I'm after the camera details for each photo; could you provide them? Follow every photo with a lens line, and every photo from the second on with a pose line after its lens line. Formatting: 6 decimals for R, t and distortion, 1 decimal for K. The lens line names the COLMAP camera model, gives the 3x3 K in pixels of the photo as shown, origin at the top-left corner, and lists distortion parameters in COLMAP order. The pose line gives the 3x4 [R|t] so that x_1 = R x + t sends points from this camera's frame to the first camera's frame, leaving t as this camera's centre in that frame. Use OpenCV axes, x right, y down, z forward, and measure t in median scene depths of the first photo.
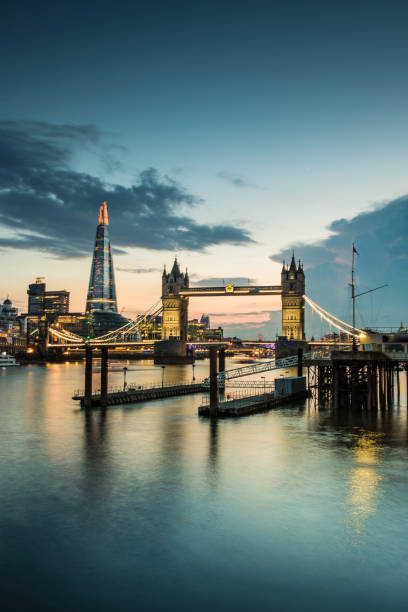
lens RADIAL K [[2368.0, 0, 204.0], [0, 2368.0, 306.0], [0, 0, 1]] dist [0.353580, -1.821570]
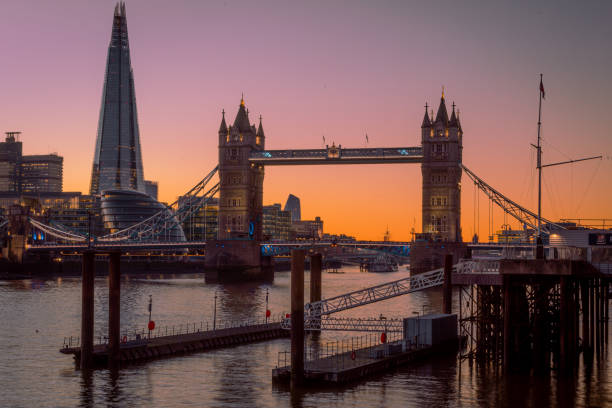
lens RADIAL K [[2368.0, 0, 306.0], [0, 2368.0, 204.0], [0, 0, 1]] dist [0.353580, -1.821570]
pose [[0.999897, 0.004054, 0.013740, -0.004102], [-0.004155, 0.999964, 0.007337, 0.001271], [-0.013710, -0.007394, 0.999879, 0.408651]]
